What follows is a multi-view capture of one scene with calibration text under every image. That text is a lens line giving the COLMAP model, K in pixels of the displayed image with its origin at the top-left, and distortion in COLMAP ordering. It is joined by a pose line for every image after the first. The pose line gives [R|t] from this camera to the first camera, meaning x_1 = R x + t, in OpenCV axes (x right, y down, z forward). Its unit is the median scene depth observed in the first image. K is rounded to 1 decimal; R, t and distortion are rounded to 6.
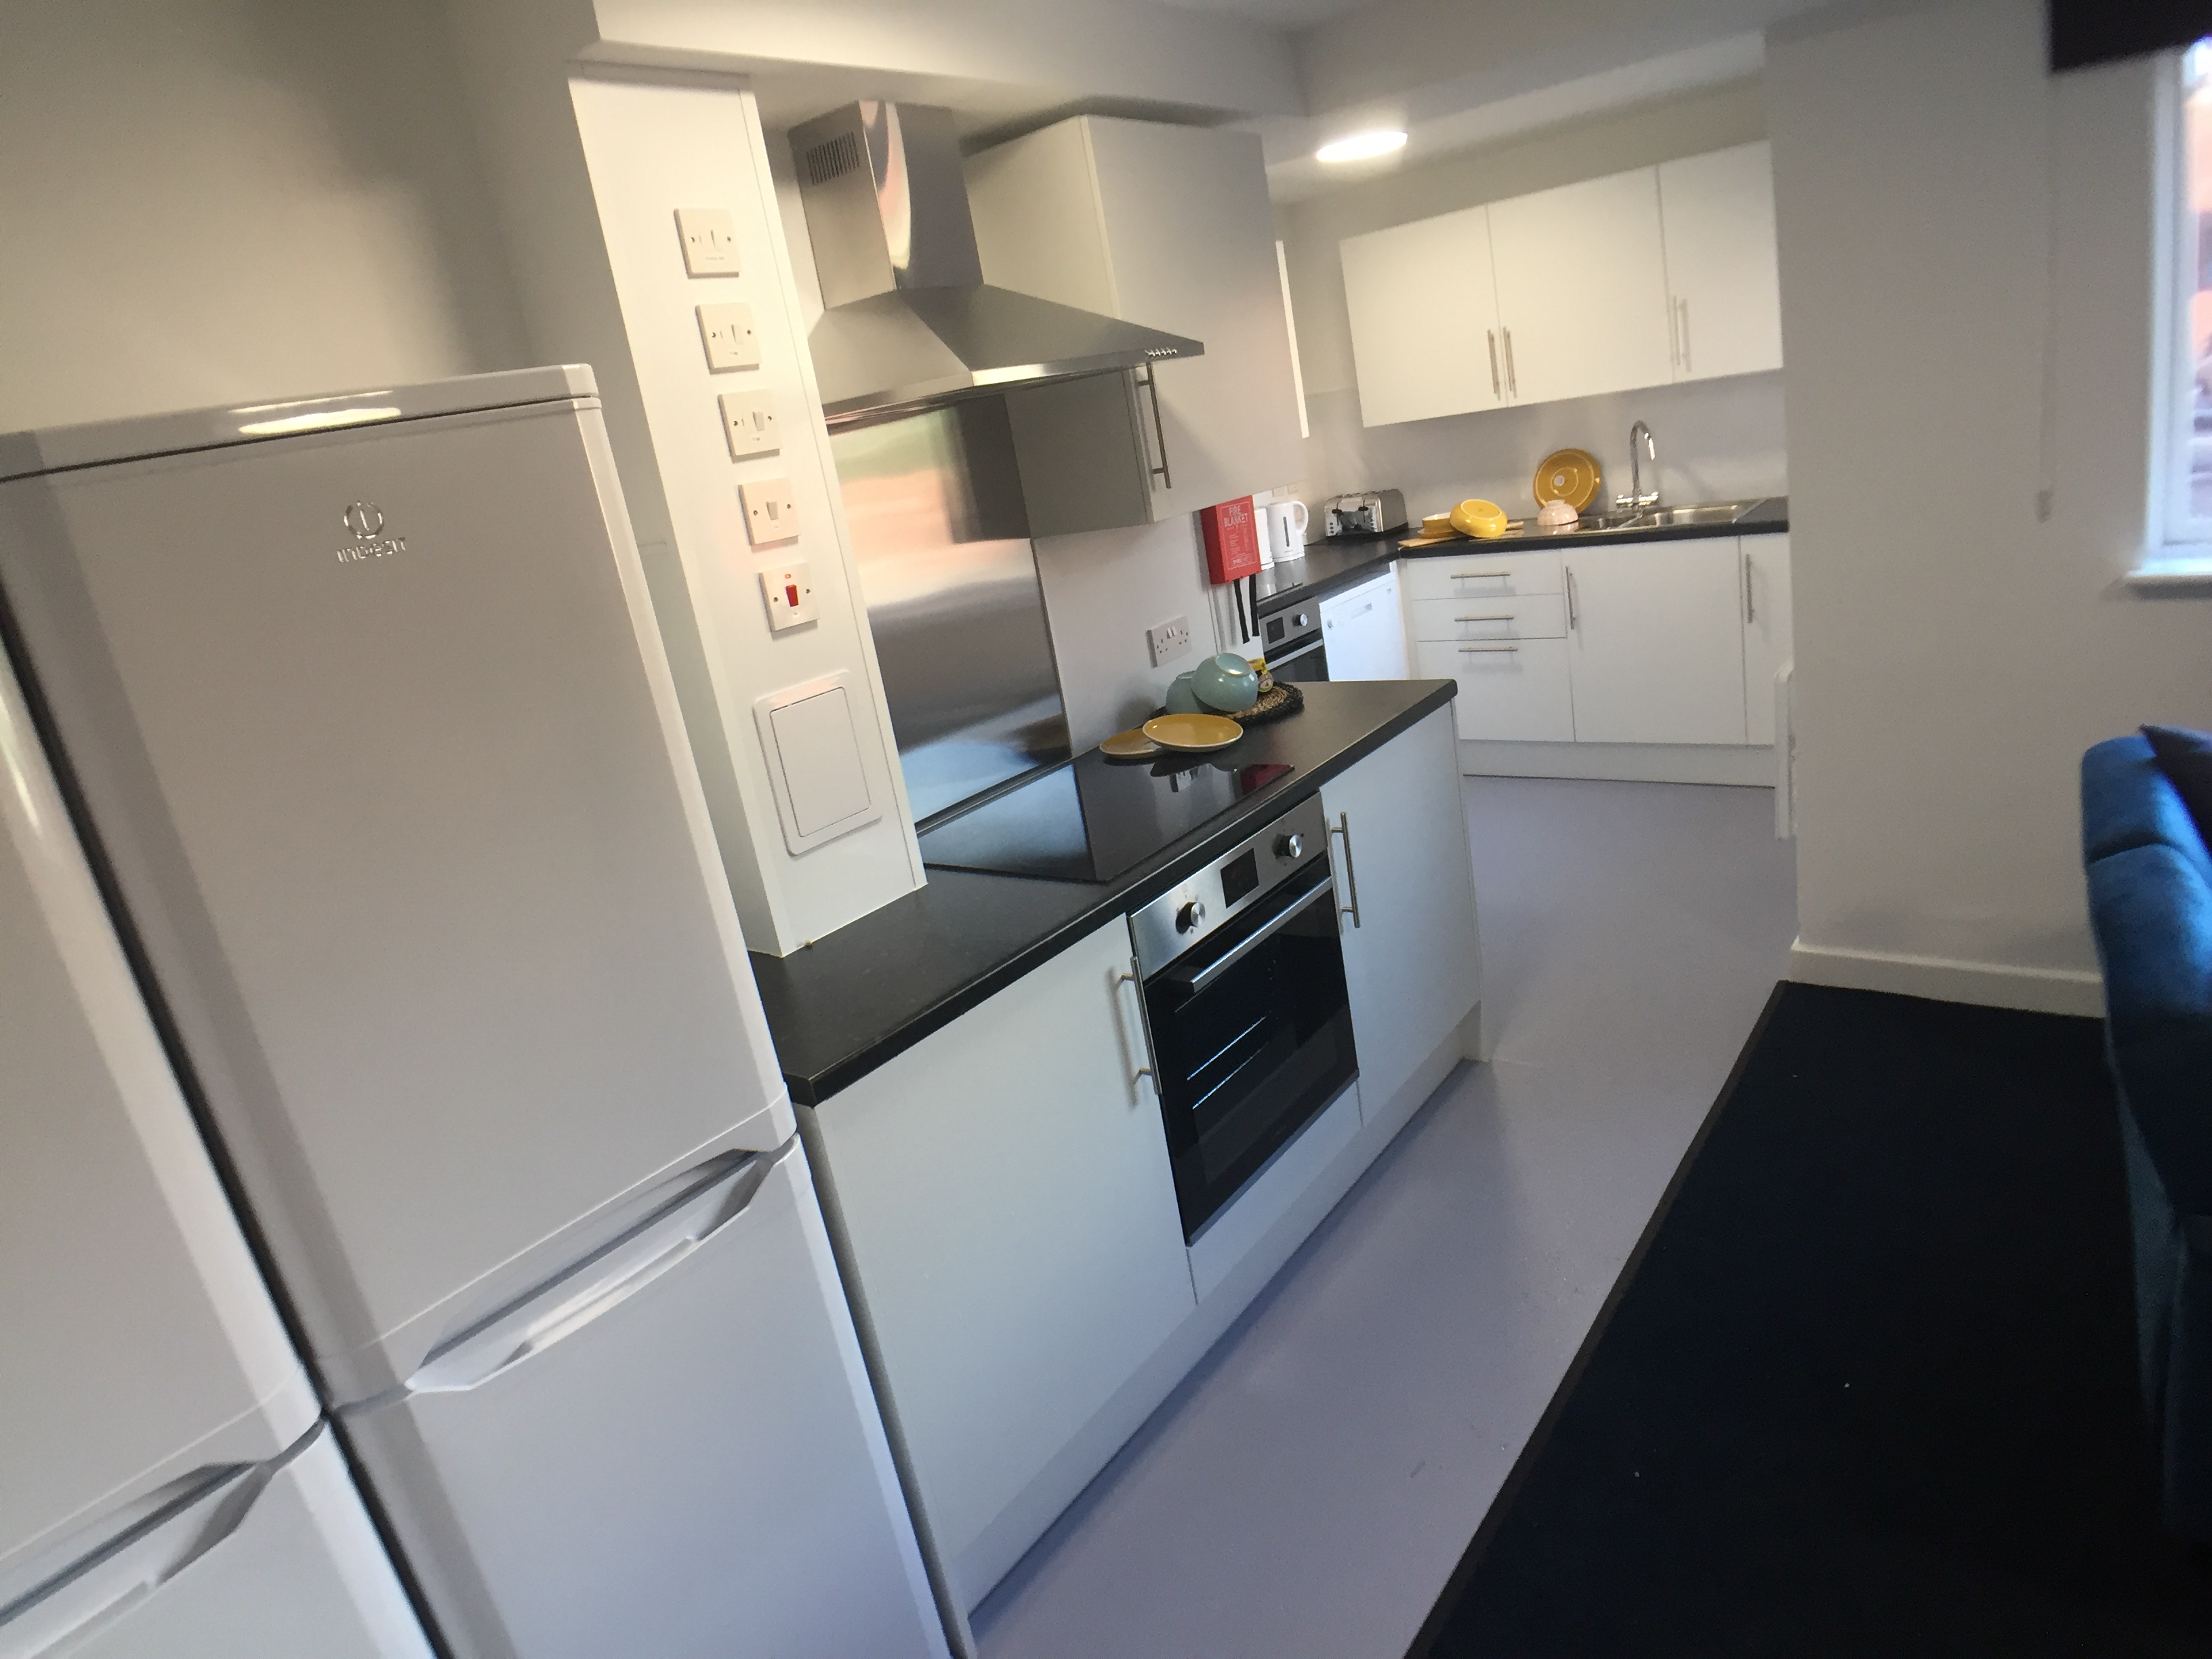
lens RADIAL K [[1338.0, 0, 1096.9], [0, 1338.0, 825.8], [0, 0, 1]] dist [-0.060185, 0.001674]
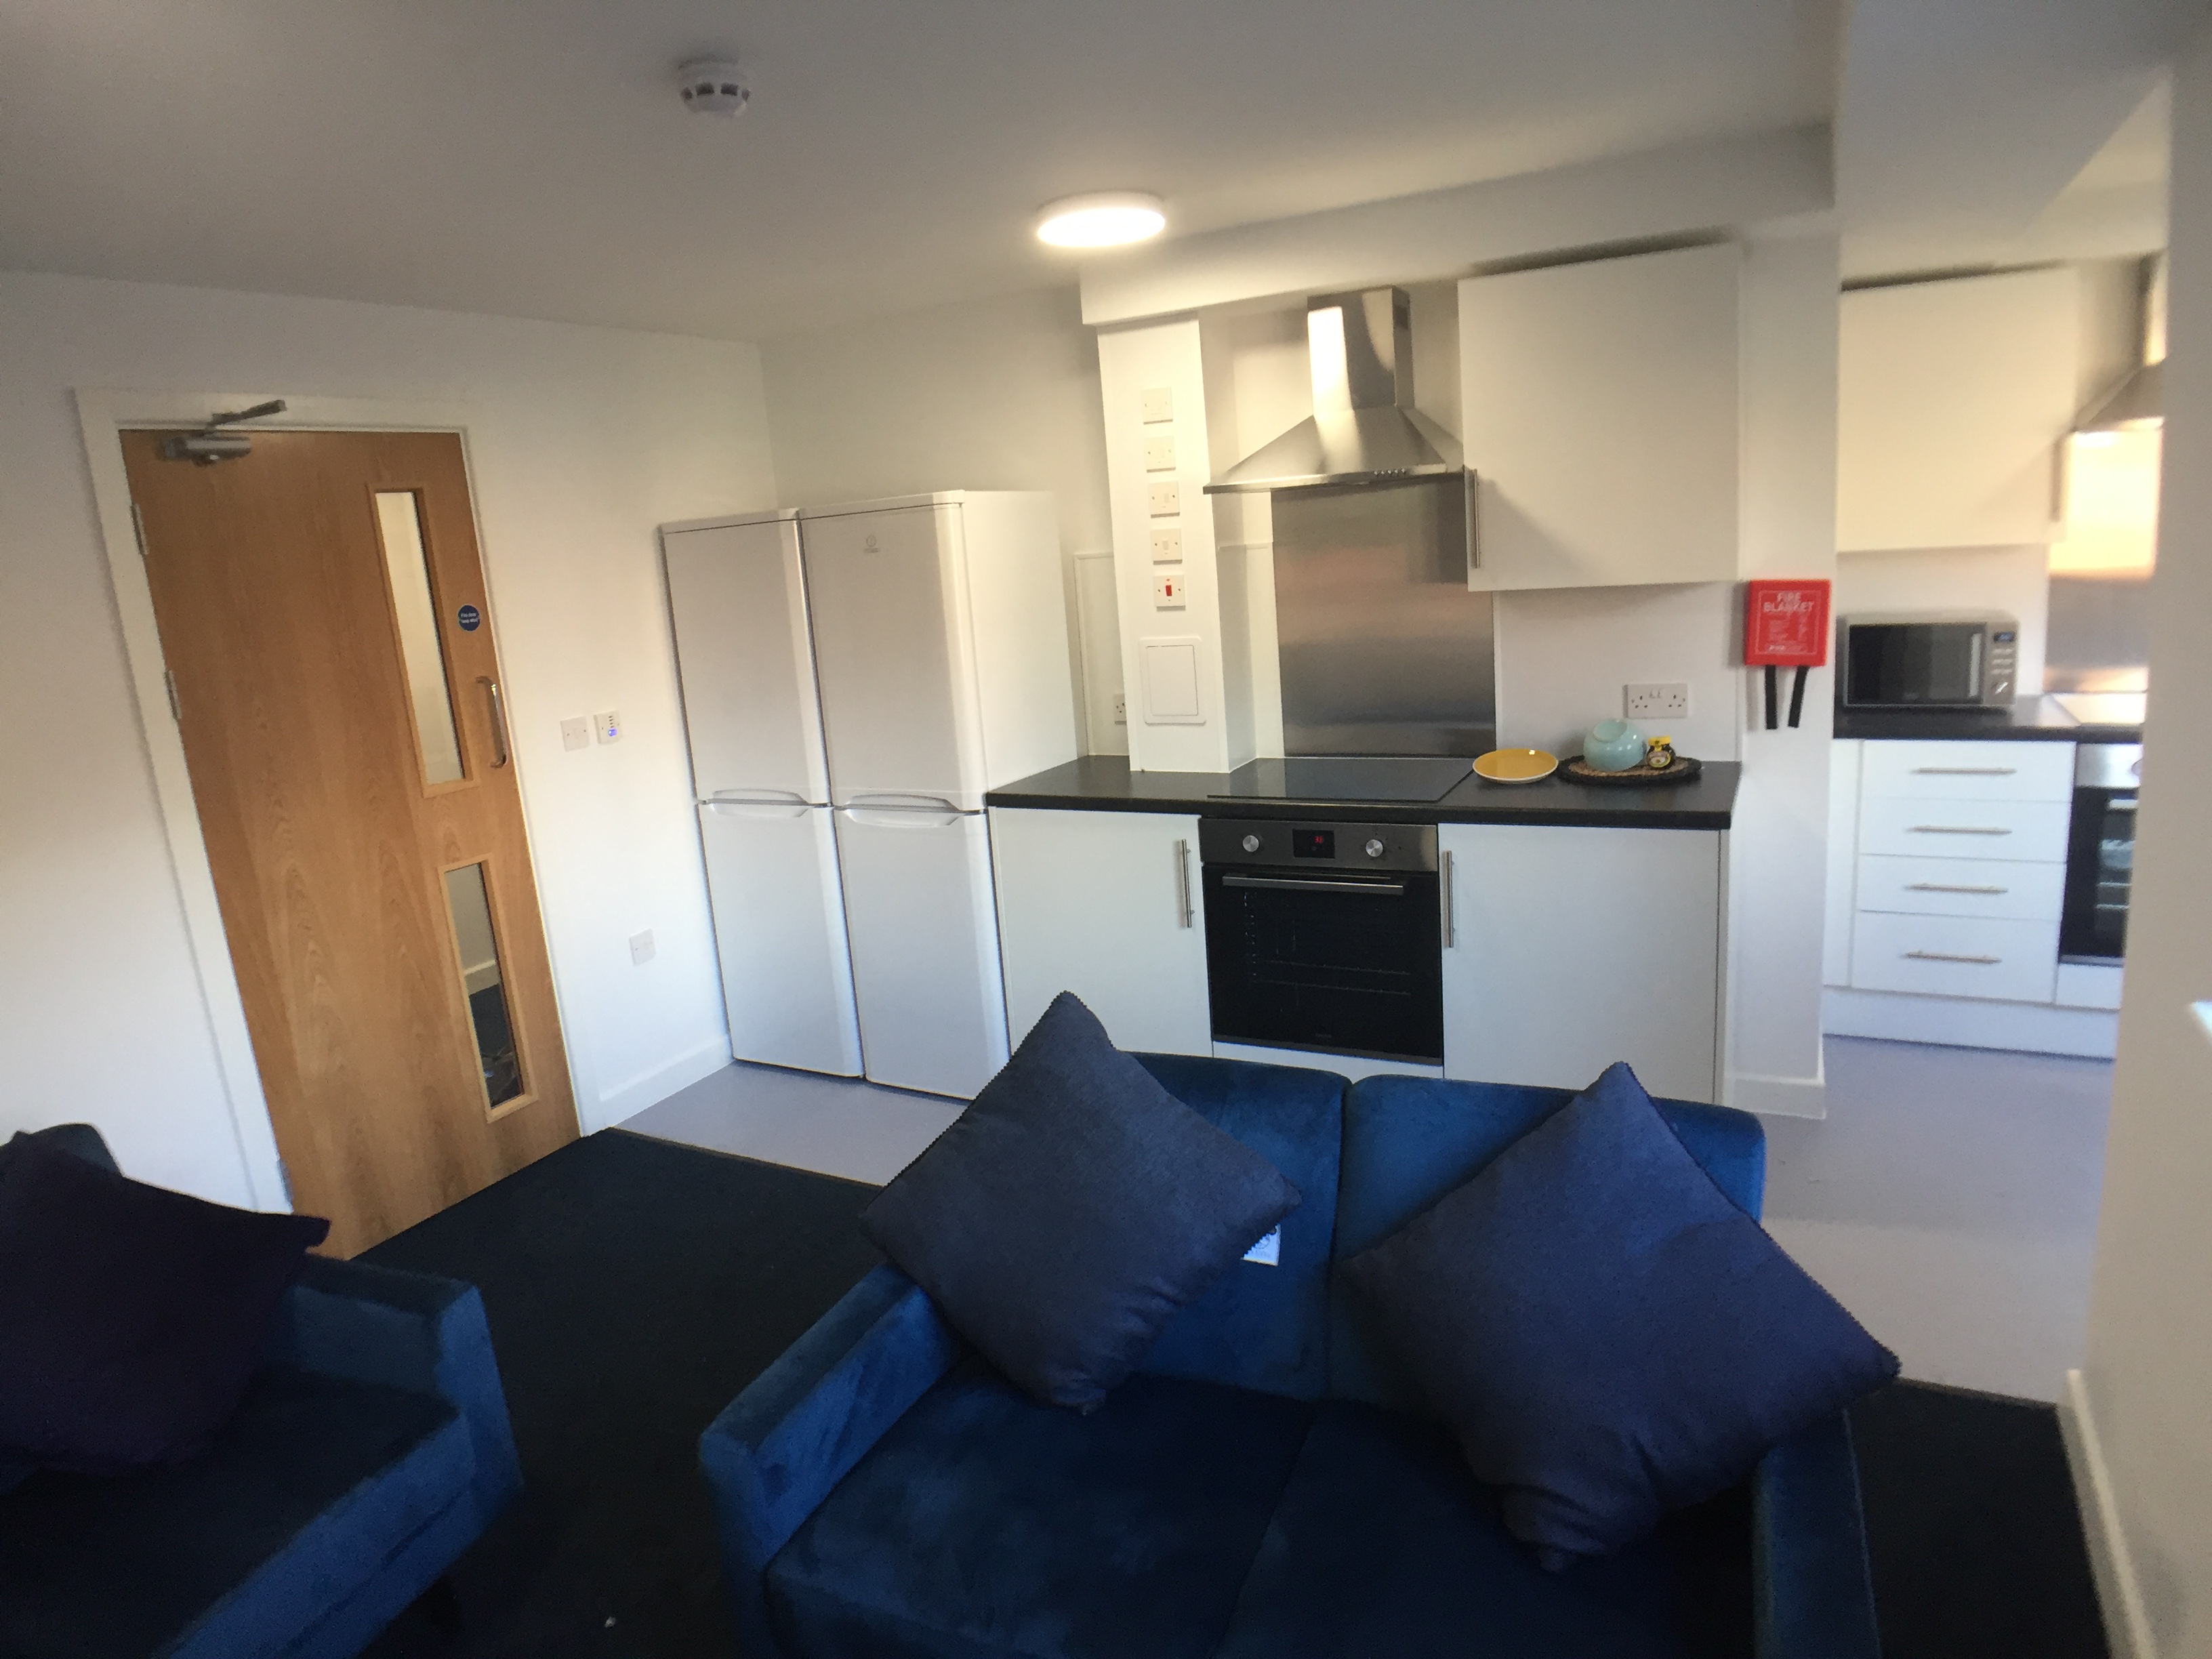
lens RADIAL K [[1338.0, 0, 1096.9], [0, 1338.0, 825.8], [0, 0, 1]] dist [-0.060185, 0.001674]
pose [[0.189298, 0.357136, -0.914669, 1.374746], [-0.245507, 0.919140, 0.308072, -0.365001], [0.950732, 0.166241, 0.261671, 0.401008]]
